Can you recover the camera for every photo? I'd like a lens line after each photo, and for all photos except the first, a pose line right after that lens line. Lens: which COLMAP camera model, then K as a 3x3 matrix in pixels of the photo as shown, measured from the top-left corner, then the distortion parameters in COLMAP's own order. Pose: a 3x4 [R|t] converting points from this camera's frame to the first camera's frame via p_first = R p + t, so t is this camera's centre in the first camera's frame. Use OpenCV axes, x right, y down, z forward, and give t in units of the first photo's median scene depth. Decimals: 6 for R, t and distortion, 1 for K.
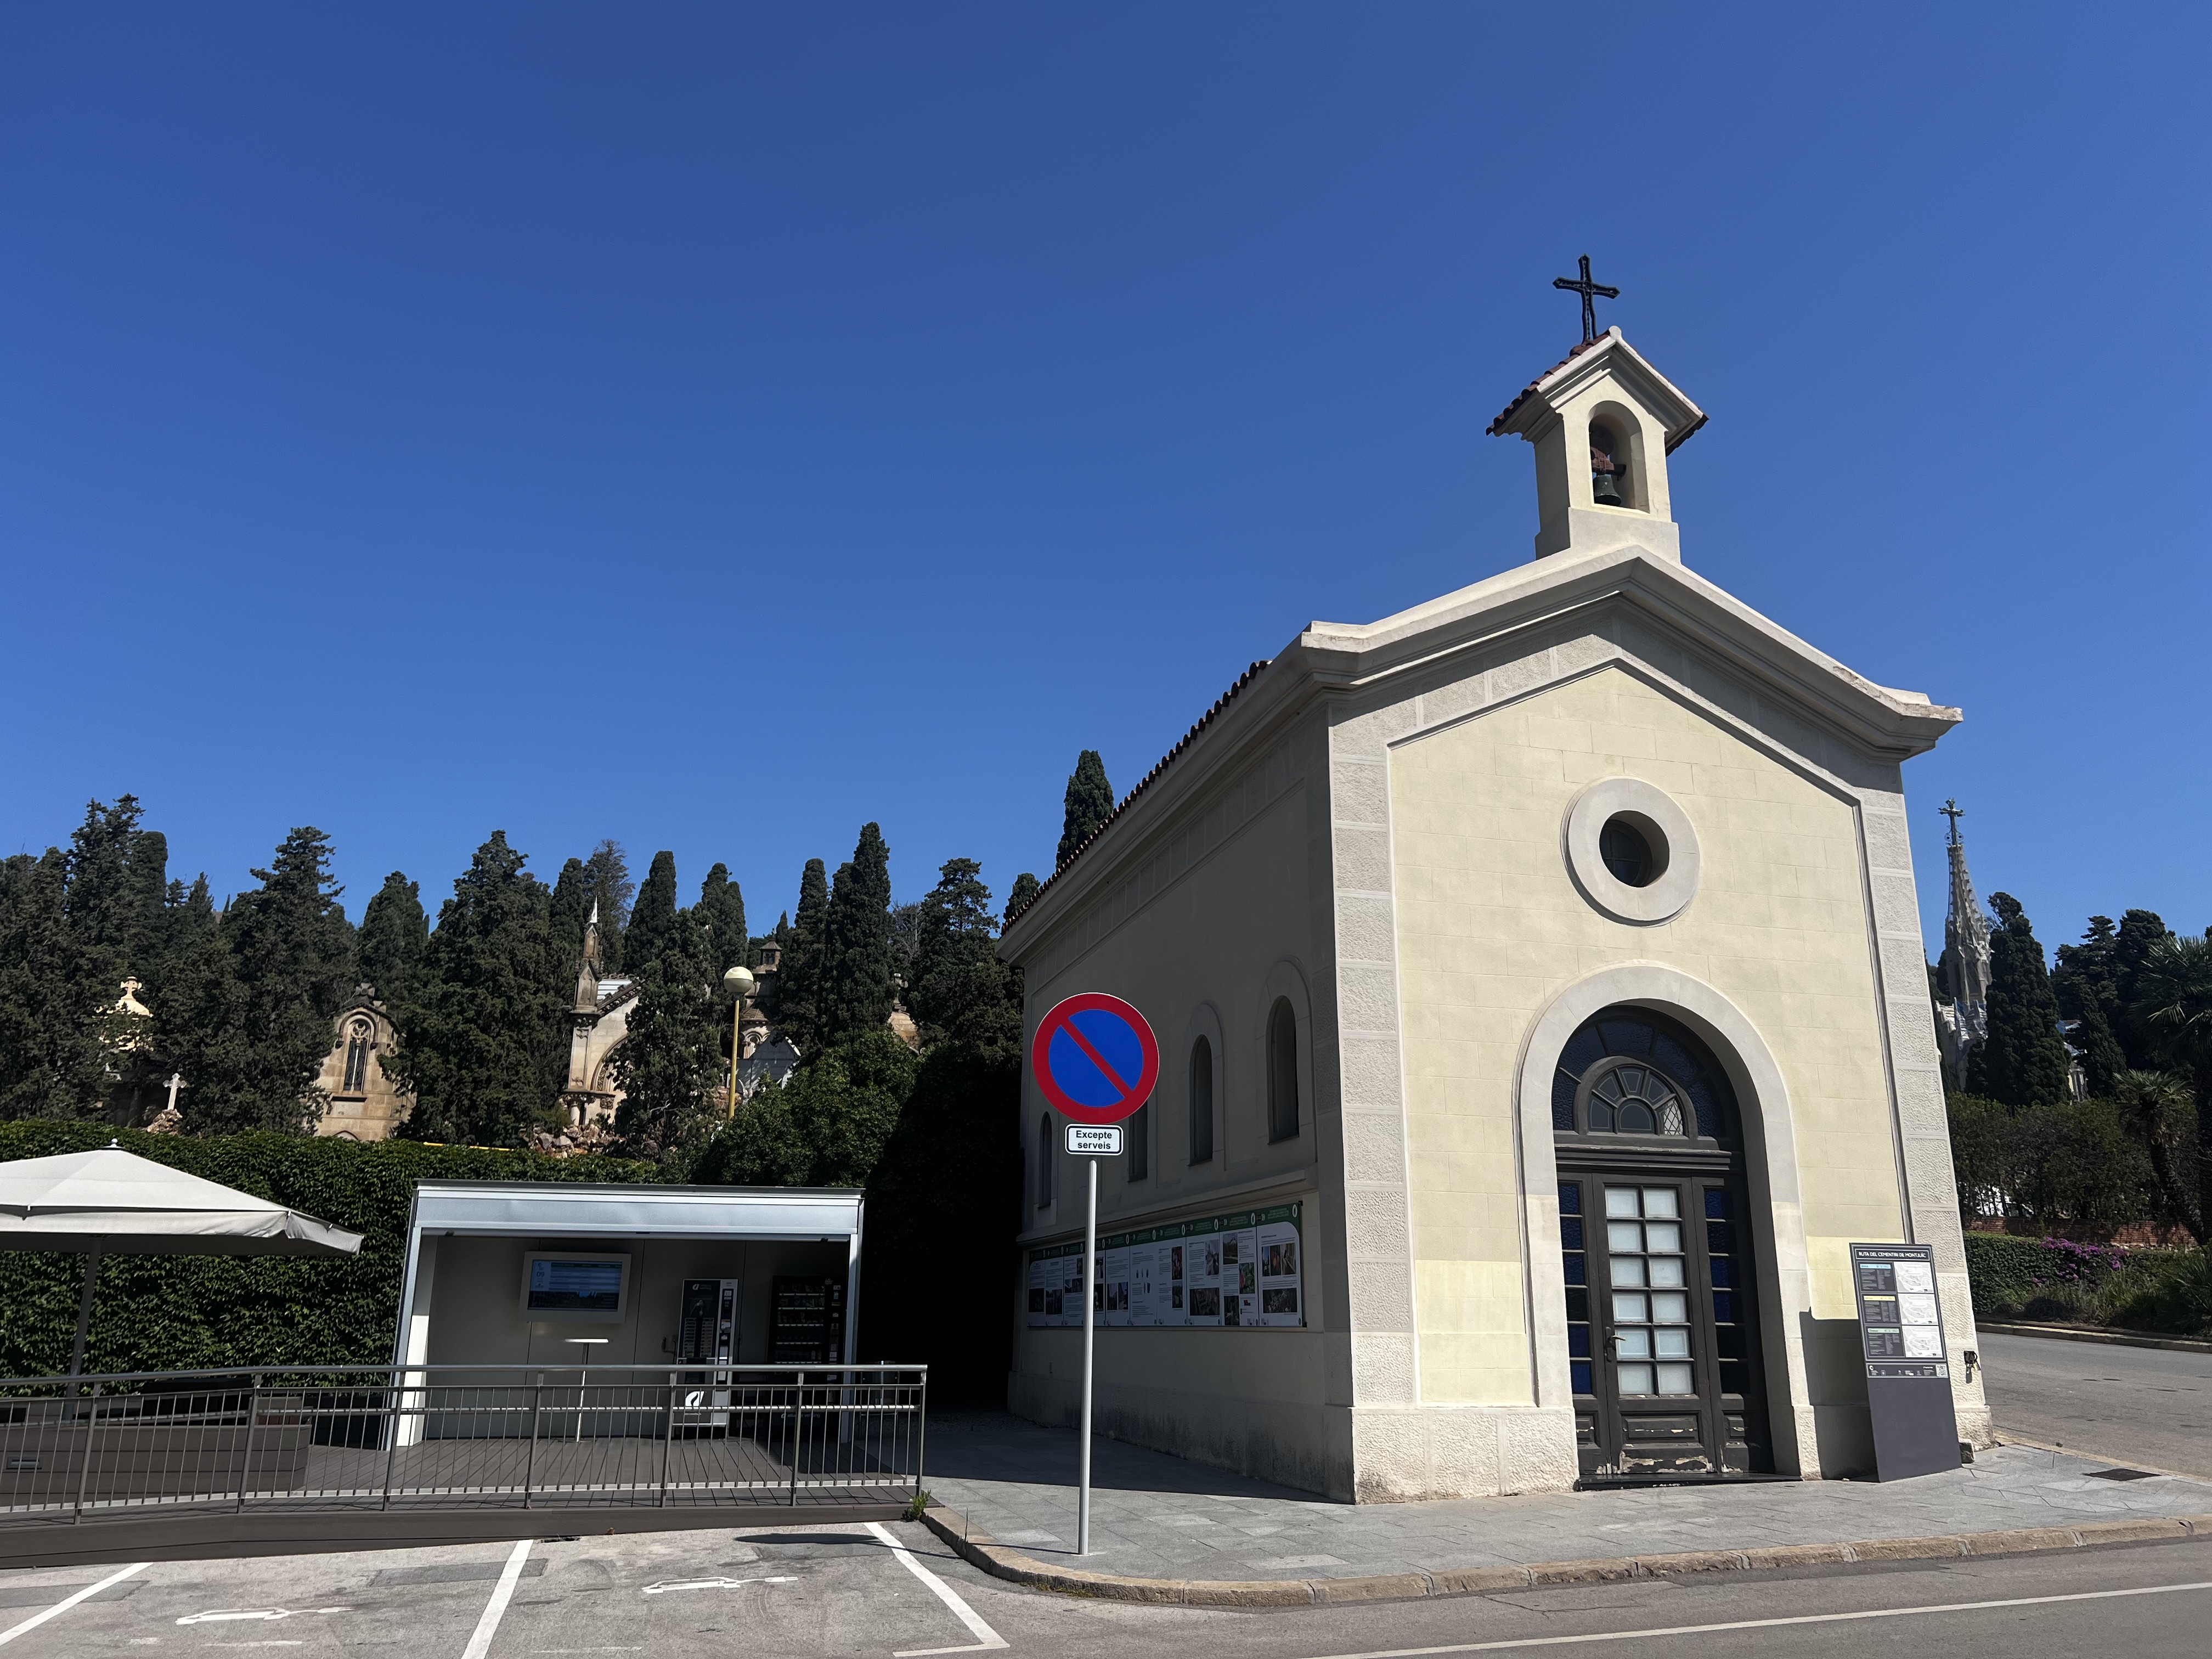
lens RADIAL K [[1684.3, 0, 1106.0], [0, 1684.3, 829.5], [0, 0, 1]] dist [0.007440, 0.003985]
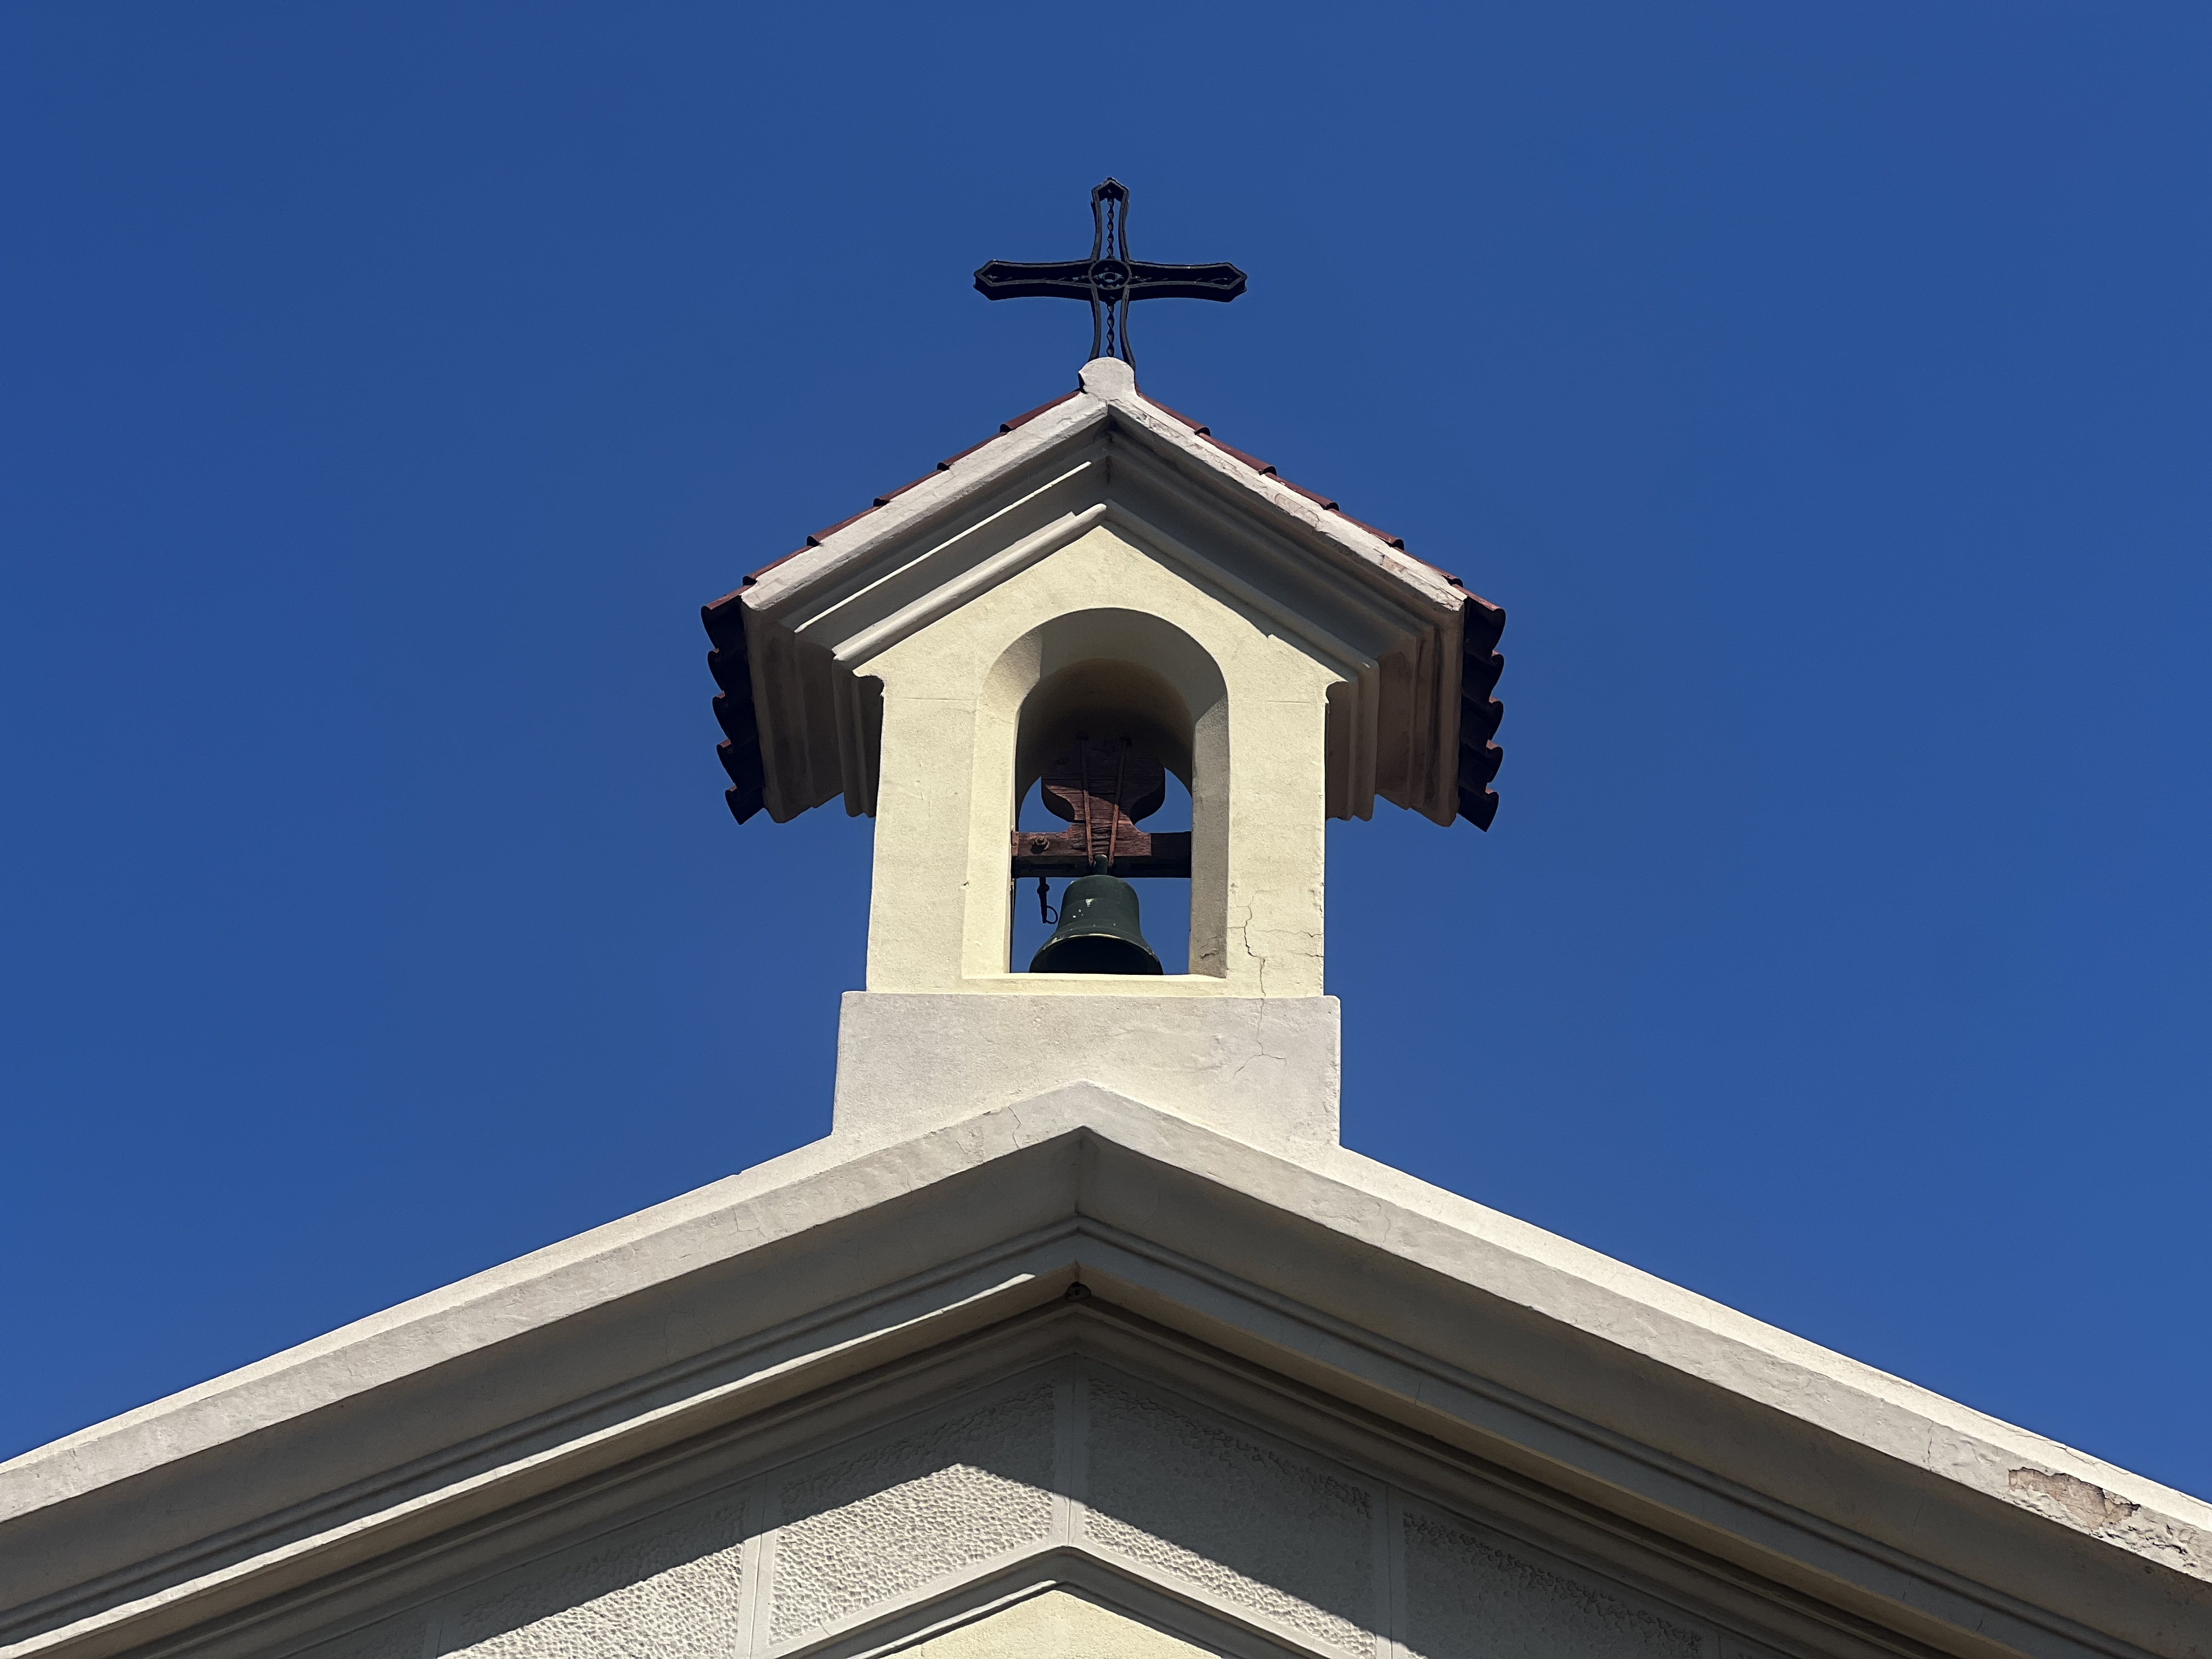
lens RADIAL K [[4989.8, 0, 1106.0], [0, 4989.8, 829.5], [0, 0, 1]] dist [0.017737, 0.127505]
pose [[0.960835, -0.164108, -0.223305, 0.520110], [0.064433, 0.916013, -0.395939, 0.090776], [0.269527, 0.366044, 0.890711, 0.365022]]
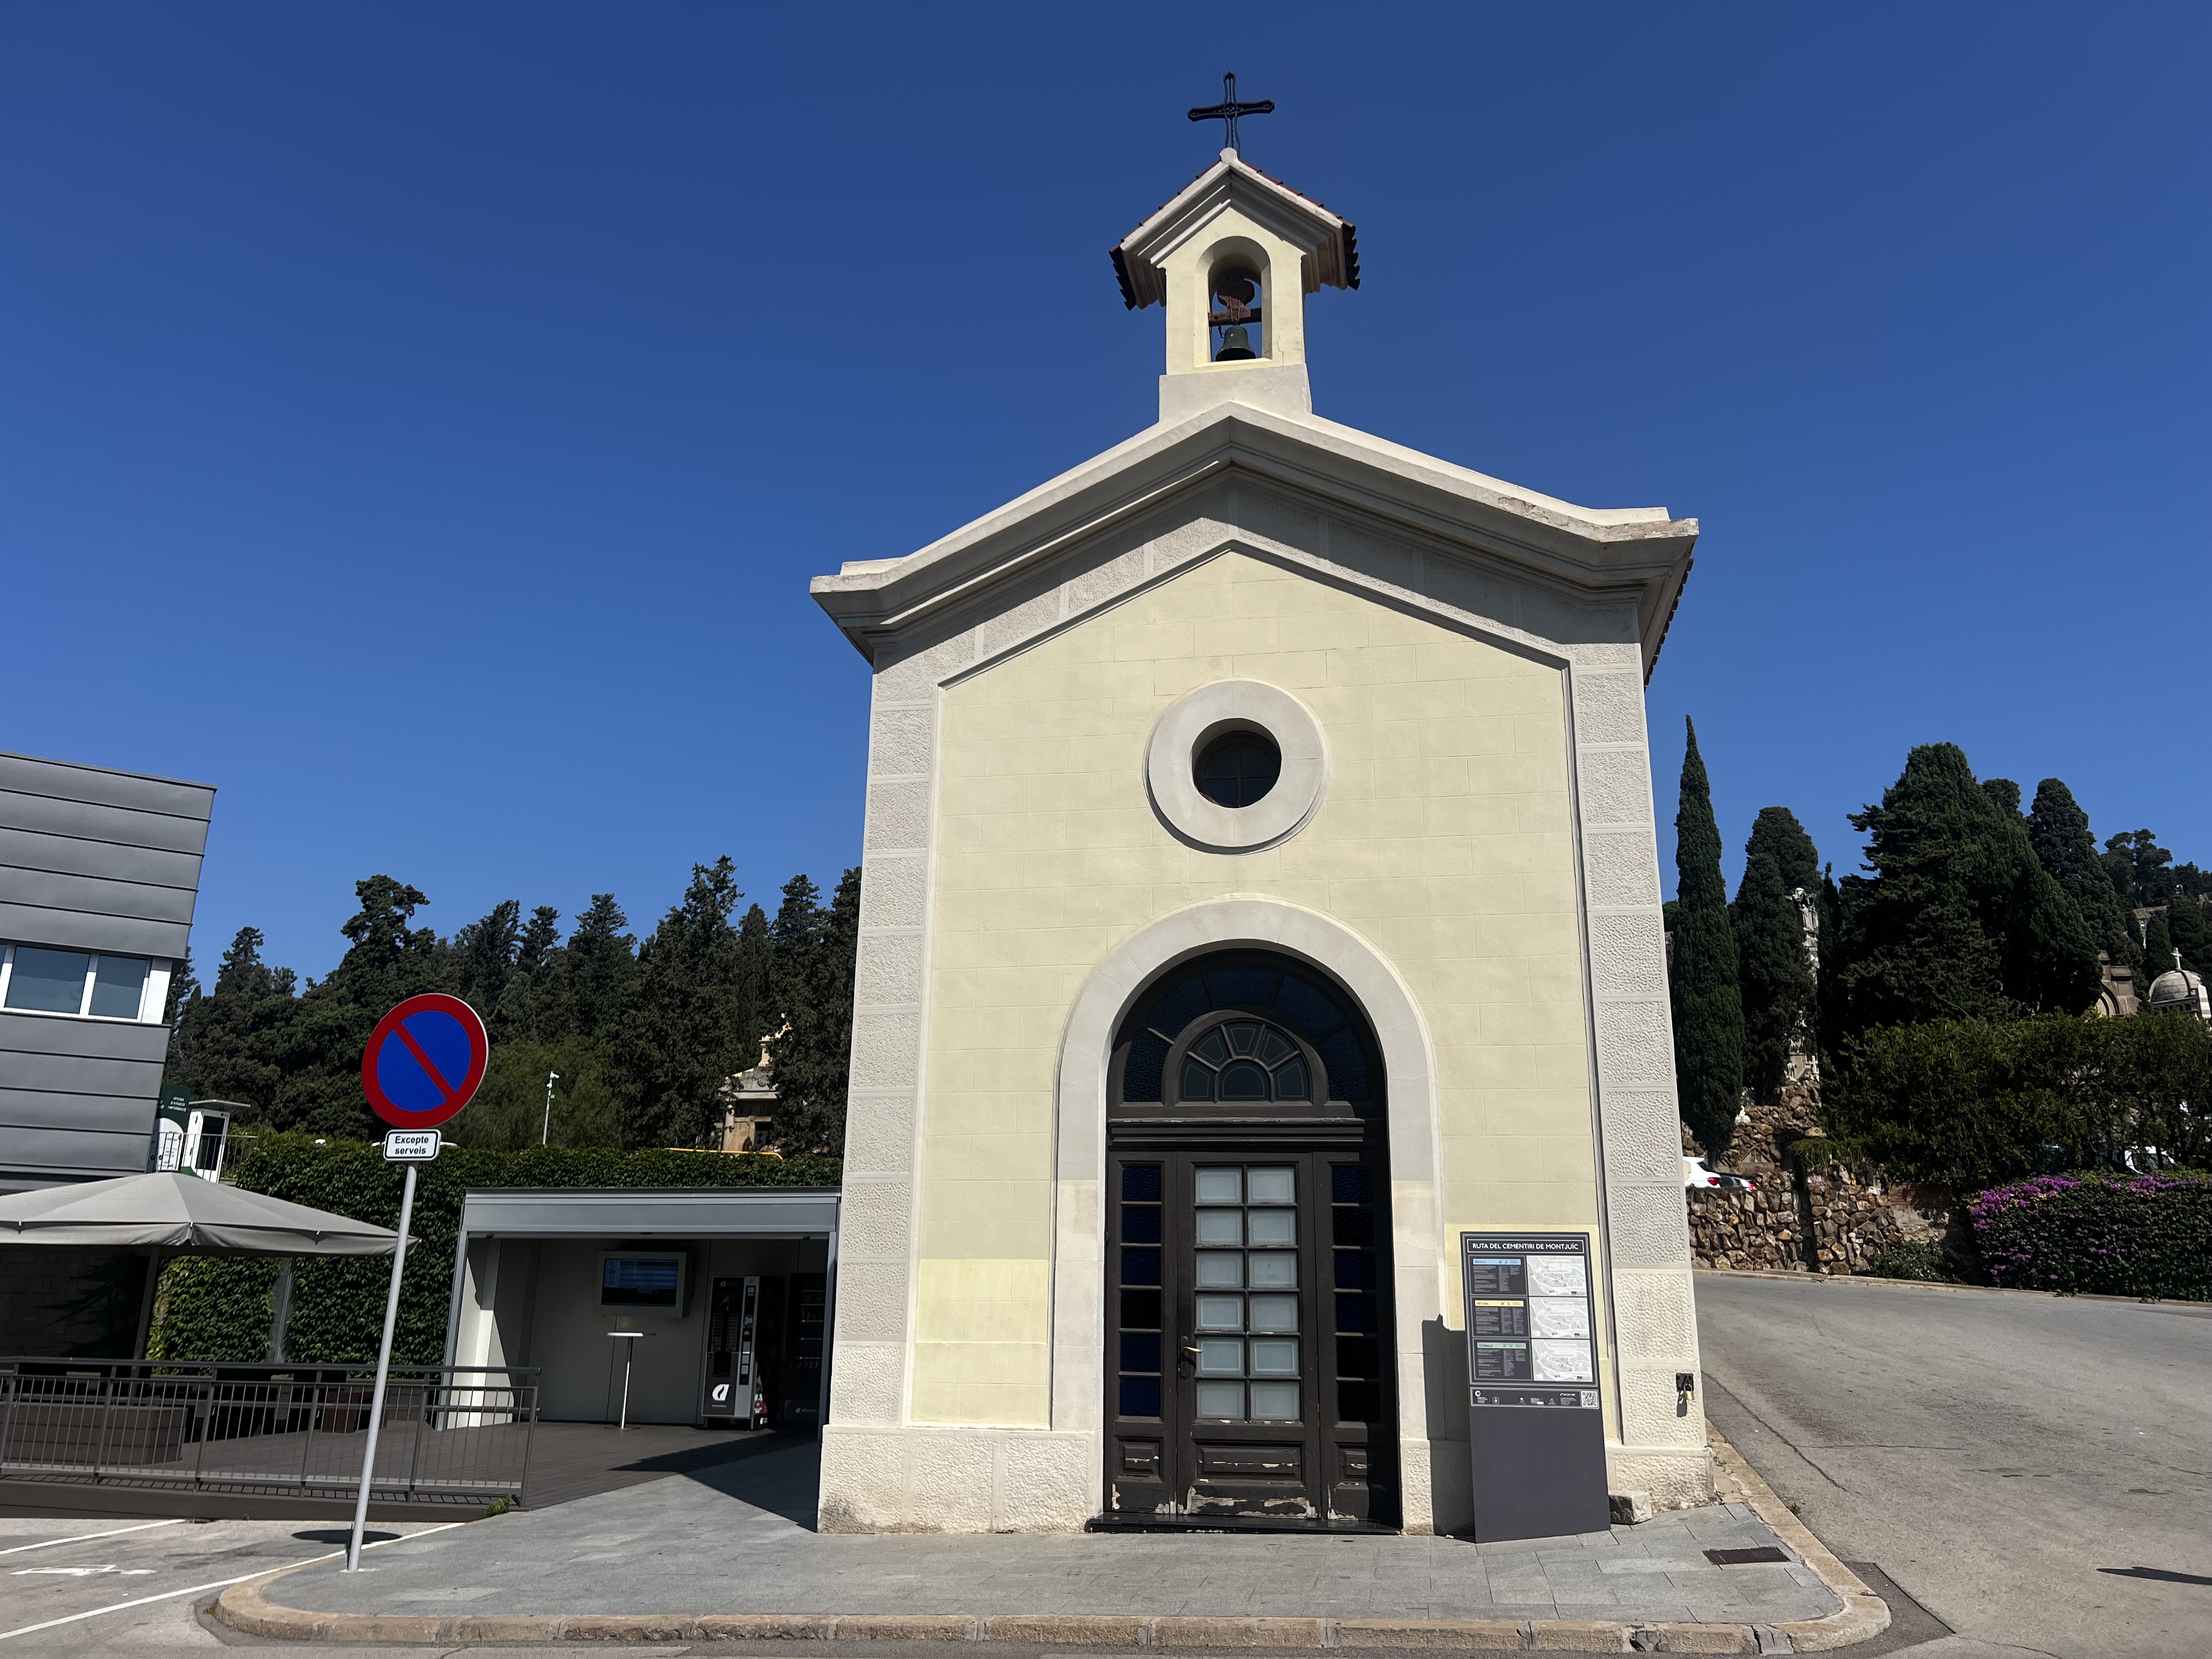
lens RADIAL K [[1656.6, 0, 1109.0], [0, 1656.6, 813.6], [0, 0, 1]] dist [0.068335, -0.130936]
pose [[0.905208, -0.117451, -0.408415, 0.615011], [0.116802, 0.992798, -0.026628, 0.053363], [0.408601, -0.023600, 0.912408, 0.229521]]
